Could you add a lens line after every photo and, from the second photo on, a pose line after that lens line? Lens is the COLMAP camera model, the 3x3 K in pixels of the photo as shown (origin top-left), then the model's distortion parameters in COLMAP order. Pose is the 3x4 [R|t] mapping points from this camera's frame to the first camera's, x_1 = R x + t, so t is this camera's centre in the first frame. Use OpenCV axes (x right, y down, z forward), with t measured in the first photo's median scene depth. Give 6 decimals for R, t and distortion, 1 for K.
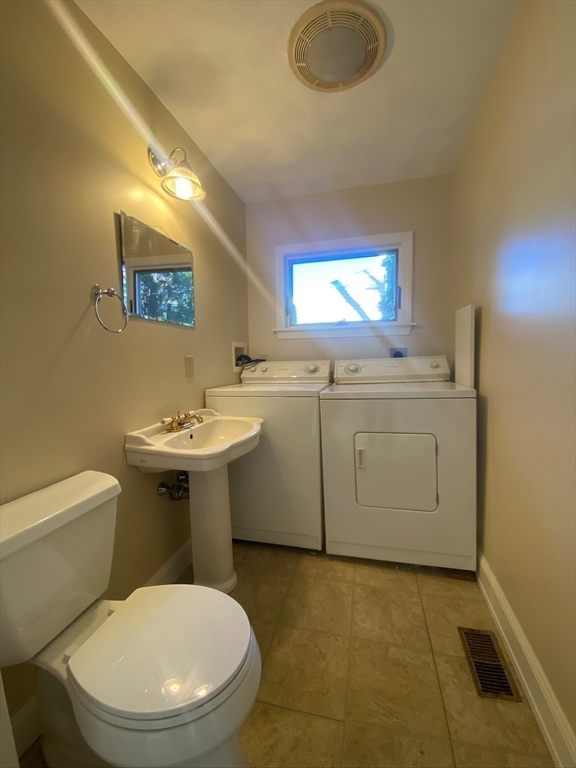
lens RADIAL K [[310.7, 0, 289.8], [0, 310.7, 383.2], [0, 0, 1]] dist [0.008068, -0.013465]
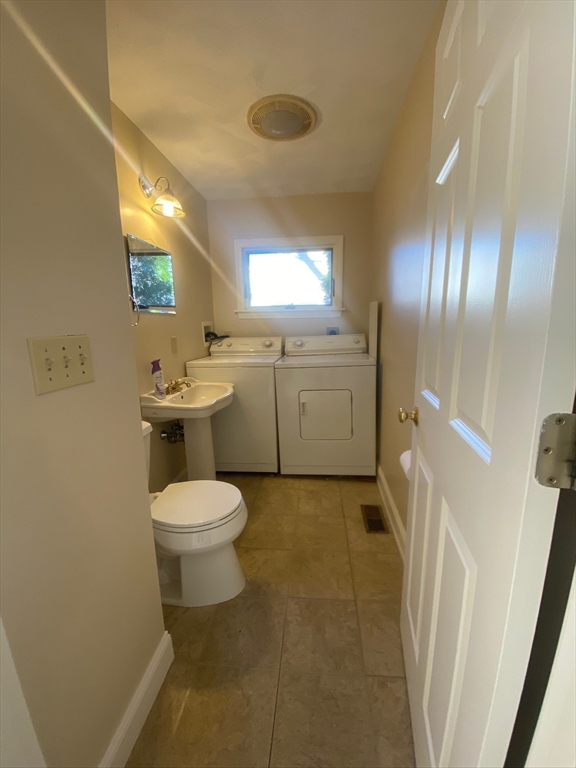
lens RADIAL K [[310.7, 0, 293.6], [0, 310.7, 386.2], [0, 0, 1]] dist [0.008068, -0.013465]
pose [[0.986750, -0.030798, 0.159301, -0.048214], [0.011898, 0.992911, 0.118259, -0.035261], [-0.161814, -0.114797, 0.980121, -0.433782]]
